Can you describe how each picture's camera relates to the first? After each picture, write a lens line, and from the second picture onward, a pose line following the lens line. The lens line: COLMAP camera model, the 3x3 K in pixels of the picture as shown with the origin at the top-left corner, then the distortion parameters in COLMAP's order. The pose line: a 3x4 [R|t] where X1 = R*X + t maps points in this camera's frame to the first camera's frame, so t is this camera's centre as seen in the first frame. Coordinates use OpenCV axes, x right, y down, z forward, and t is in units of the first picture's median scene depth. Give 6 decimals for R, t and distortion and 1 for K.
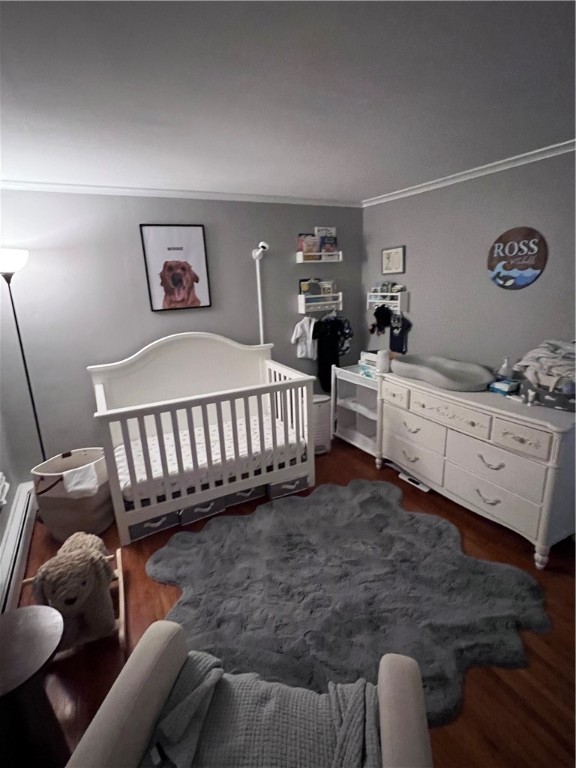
lens RADIAL K [[382.7, 0, 285.4], [0, 382.7, 383.3], [0, 0, 1]] dist [-0.002896, 0.000440]
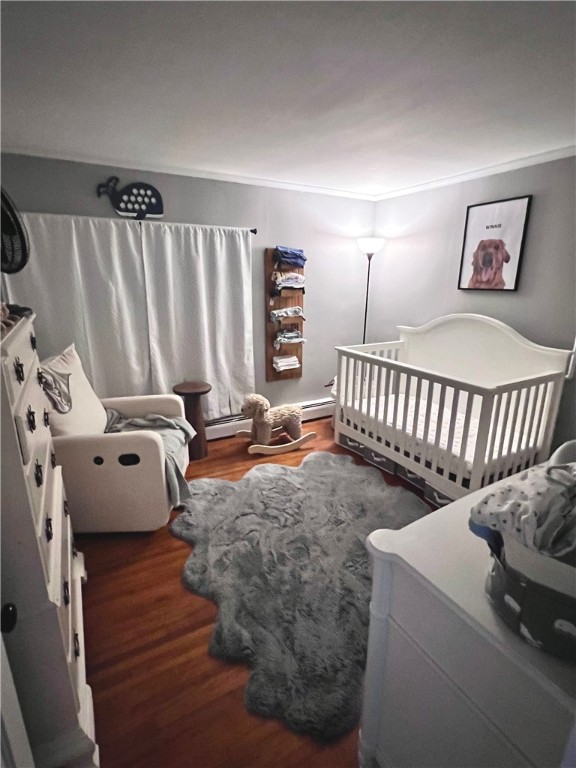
lens RADIAL K [[382.7, 0, 286.4], [0, 382.7, 384.2], [0, 0, 1]] dist [-0.002896, 0.000440]
pose [[0.035087, 0.305157, -0.951656, 0.723958], [-0.278610, 0.917477, 0.283925, -0.115023], [0.959763, 0.255179, 0.117211, 0.485313]]
